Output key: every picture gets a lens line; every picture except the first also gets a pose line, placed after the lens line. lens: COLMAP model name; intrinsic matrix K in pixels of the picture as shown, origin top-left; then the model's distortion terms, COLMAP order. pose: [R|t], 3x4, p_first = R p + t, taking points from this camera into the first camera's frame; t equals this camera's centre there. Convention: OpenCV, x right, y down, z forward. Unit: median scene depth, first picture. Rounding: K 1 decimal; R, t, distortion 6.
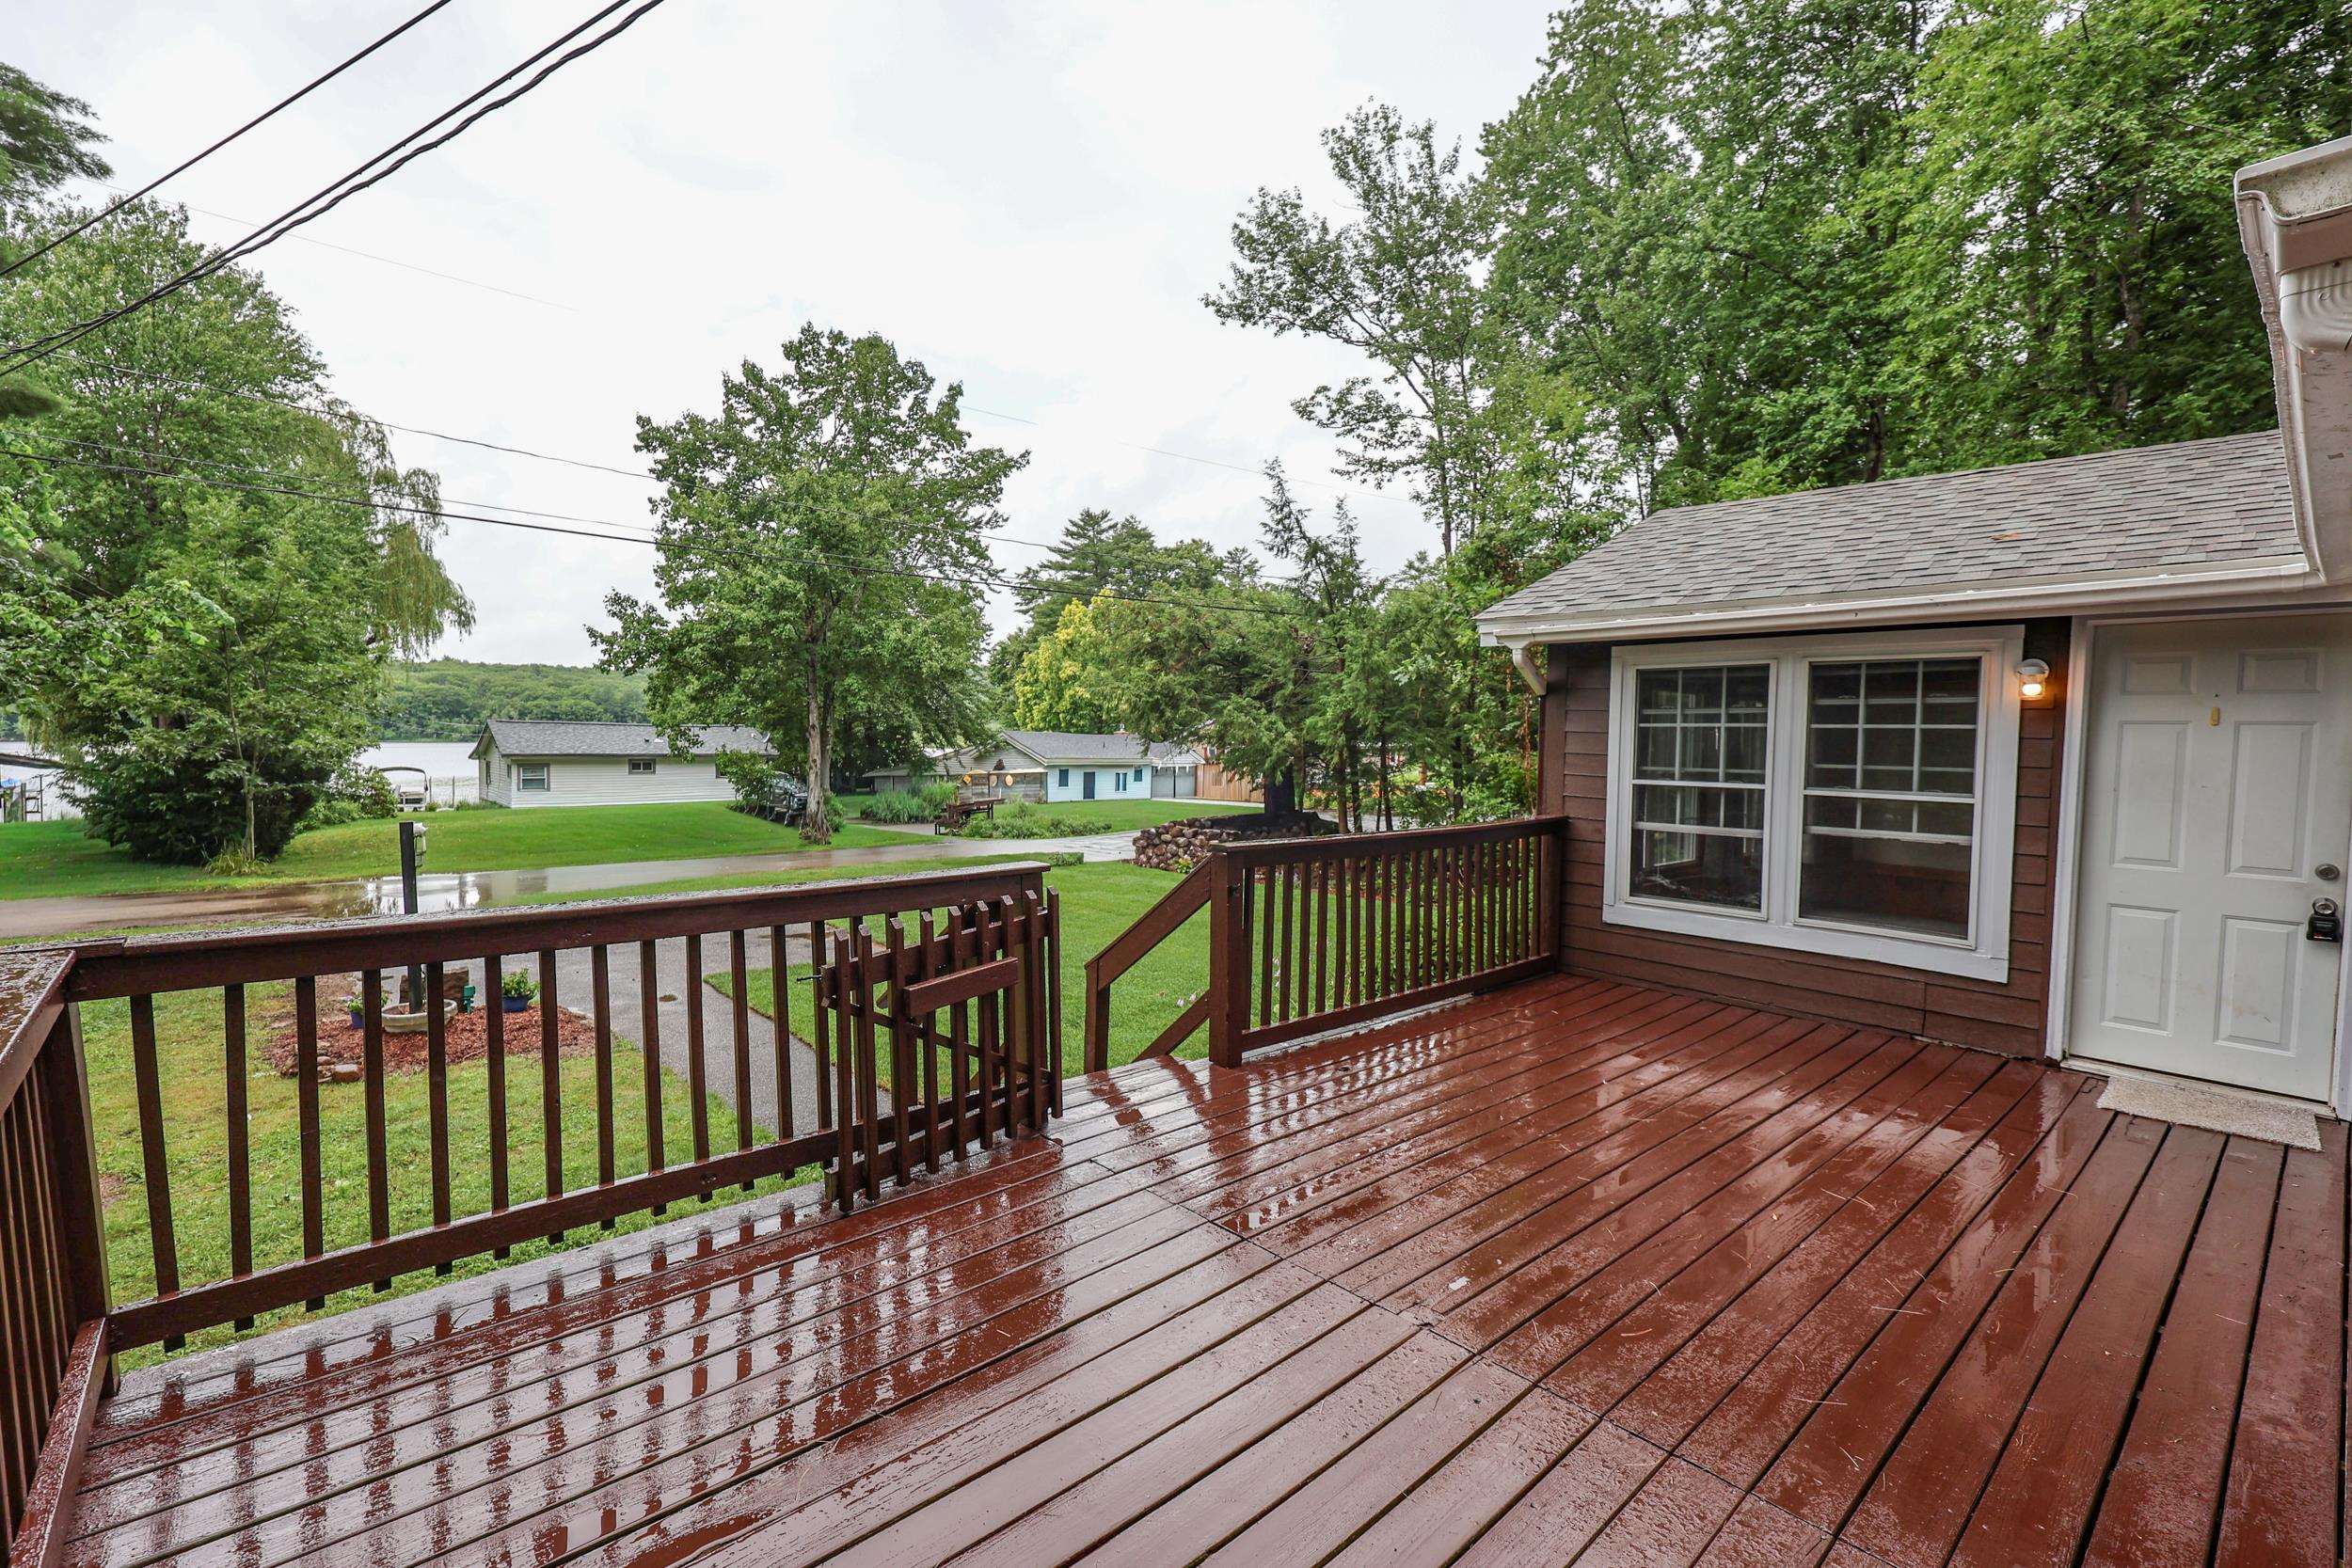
lens RADIAL K [[1005.0, 0, 1142.2], [0, 1005.0, 803.0], [0, 0, 1]] dist [0.002935, -0.001448]
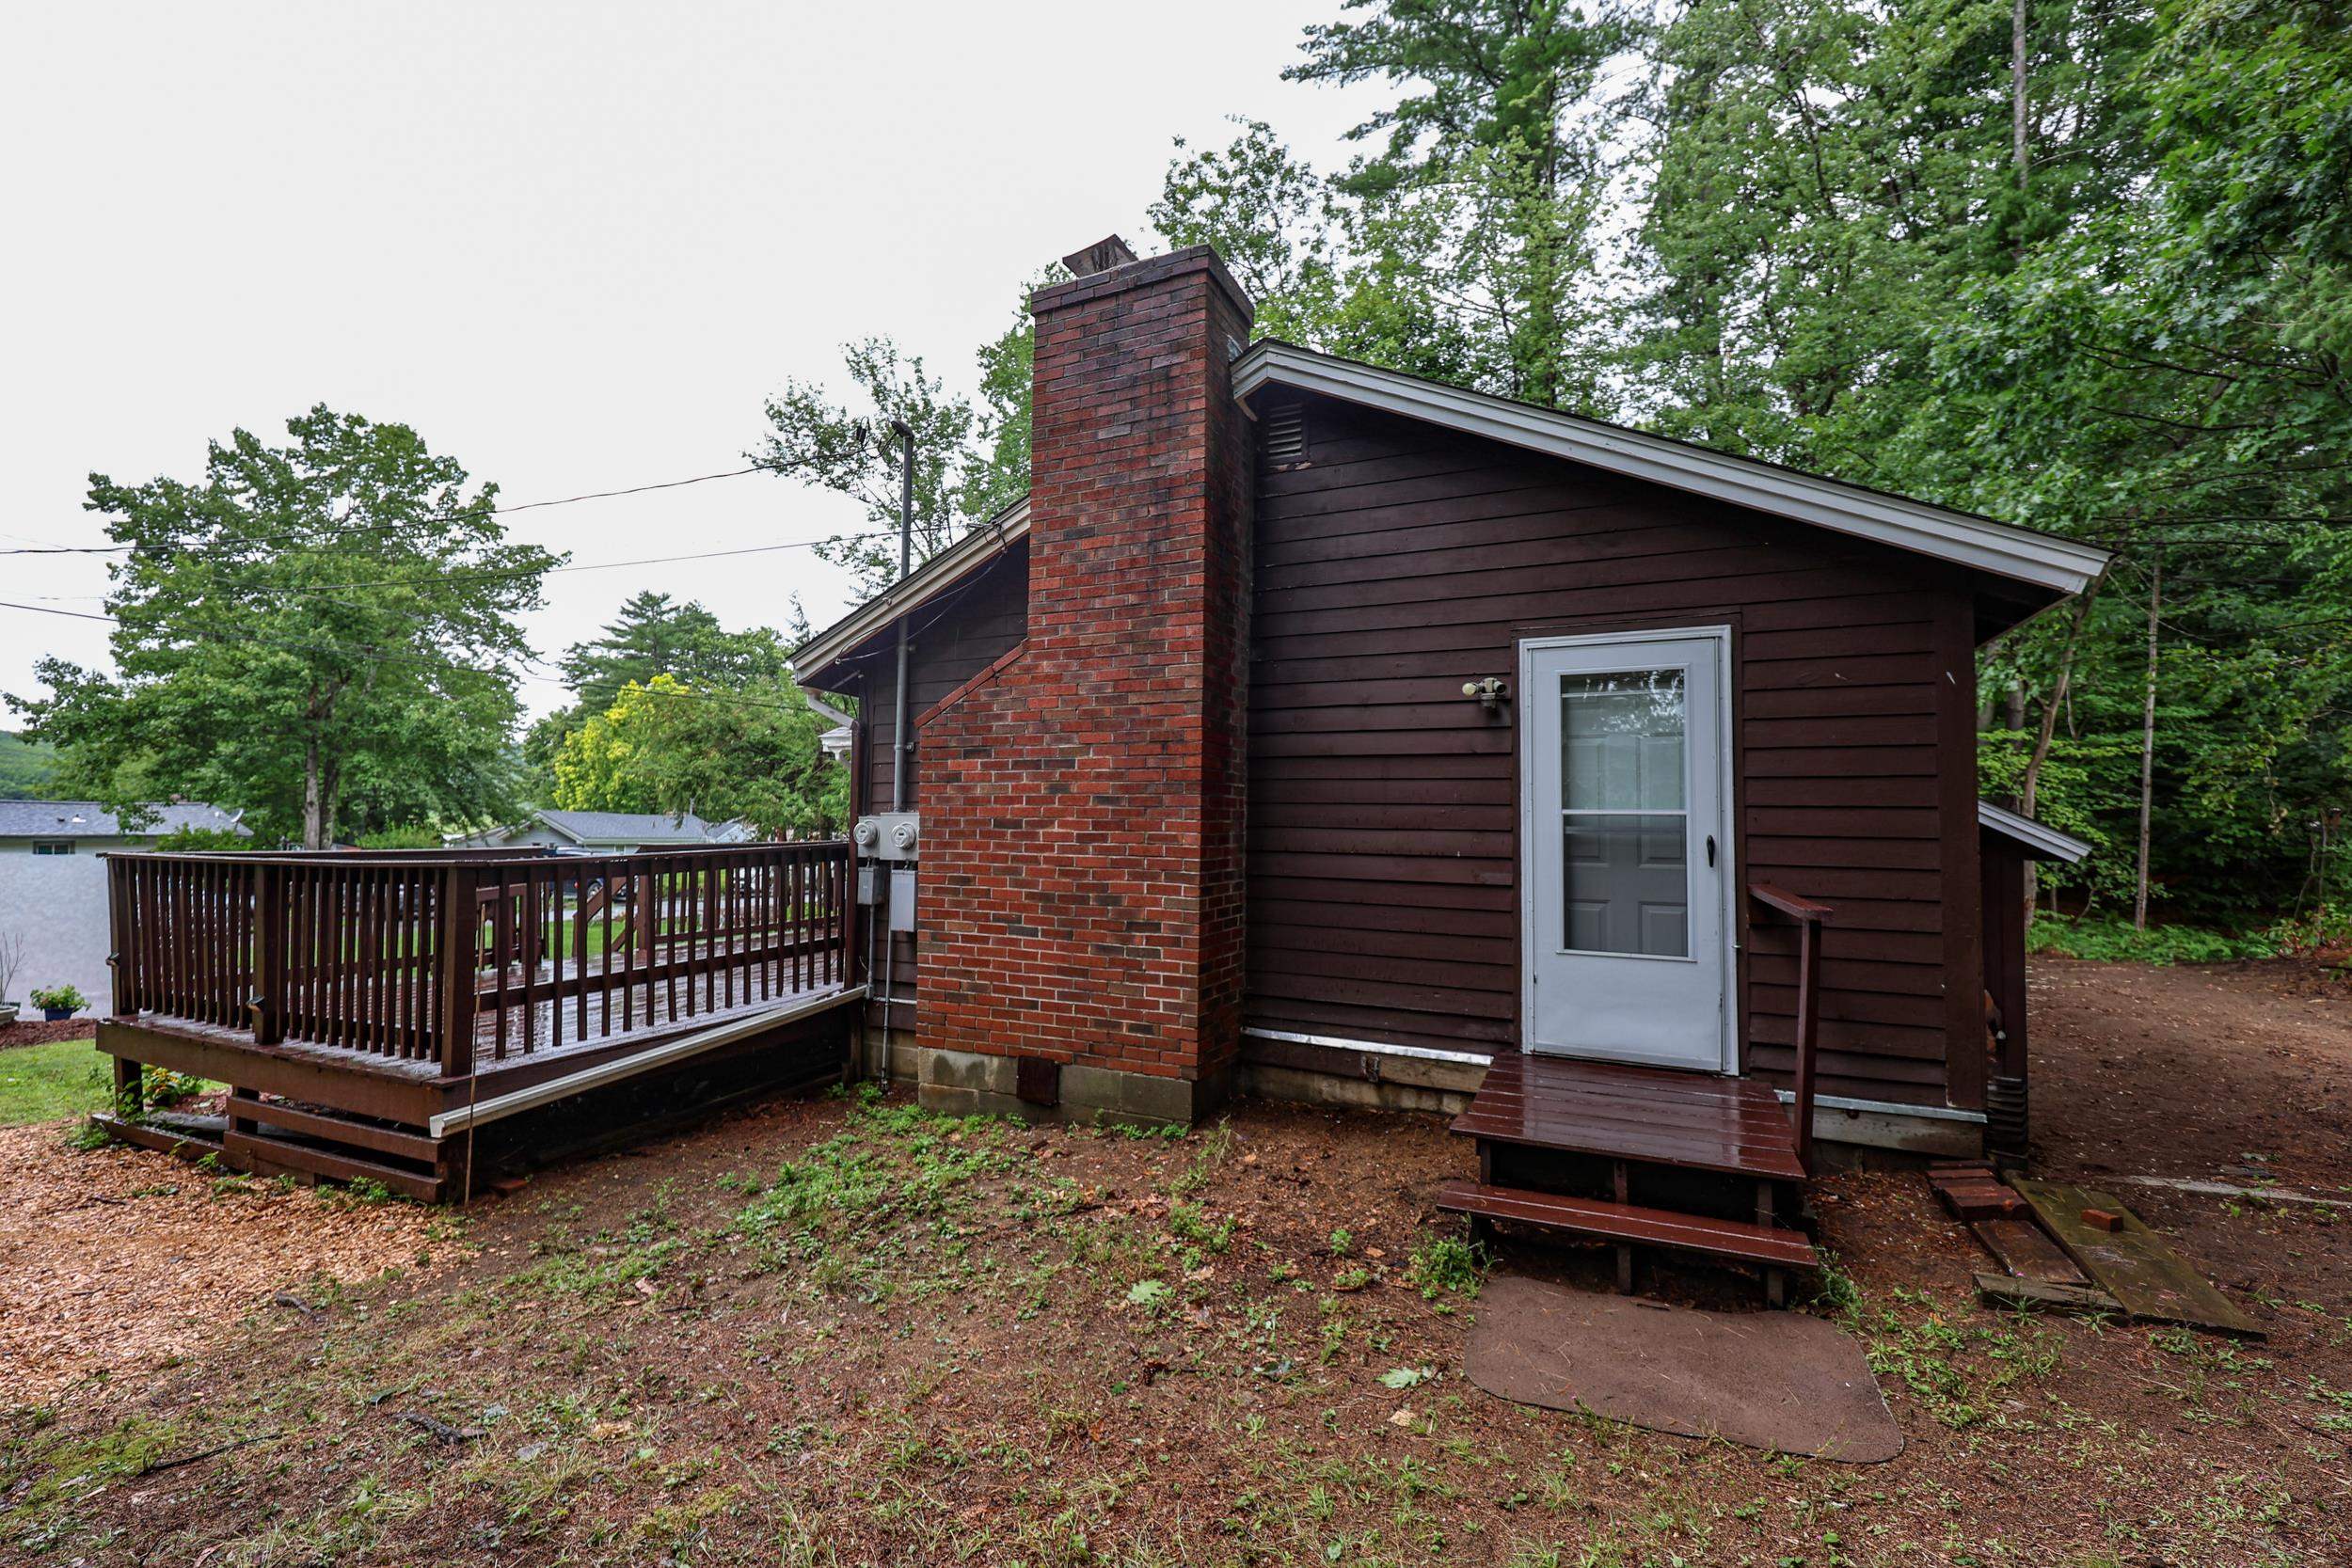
lens RADIAL K [[1005.0, 0, 1165.9], [0, 1005.0, 788.4], [0, 0, 1]] dist [0.002935, -0.001448]
pose [[0.914675, 0.009890, 0.404068, 0.039316], [0.030342, 0.995200, -0.093042, 0.025744], [-0.403049, 0.097363, 0.909985, -0.228914]]
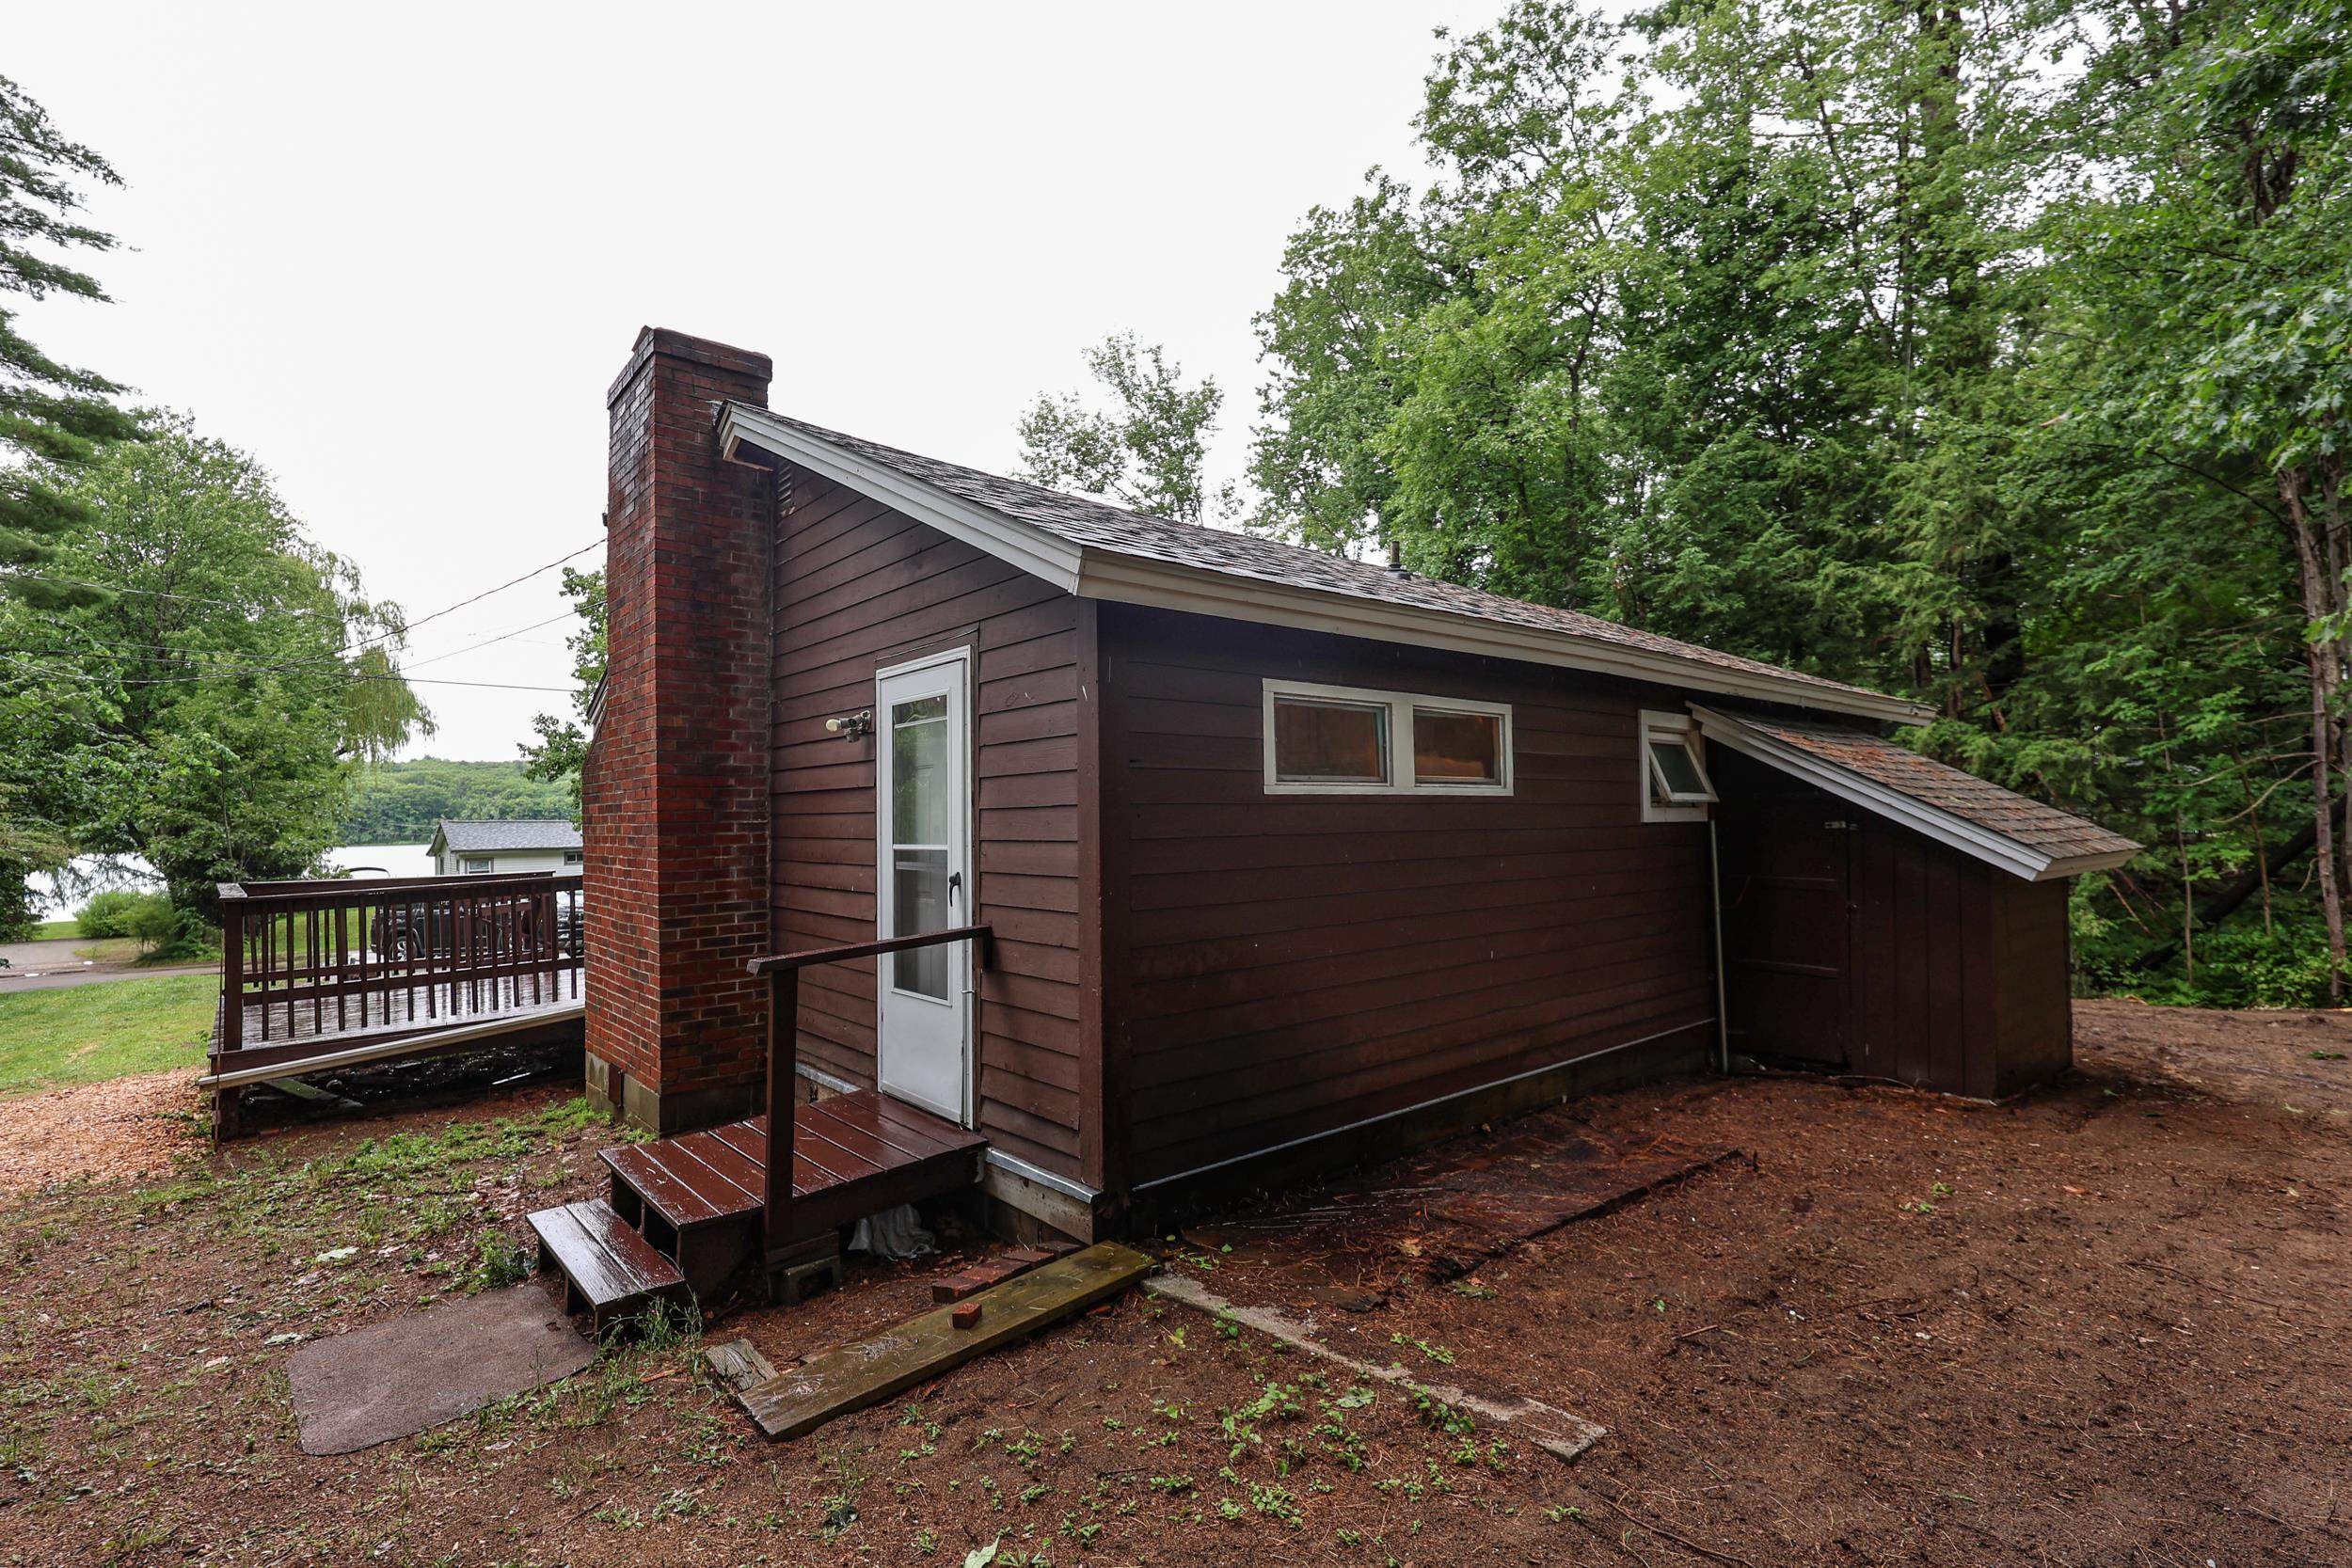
lens RADIAL K [[1086.5, 0, 1170.4], [0, 1086.5, 802.8], [0, 0, 1]] dist [0.001648, 0.000669]
pose [[0.999515, -0.031076, -0.002018, 0.223081], [0.030819, 0.996389, -0.079119, 0.024275], [0.004470, 0.079019, 0.996863, -0.281634]]
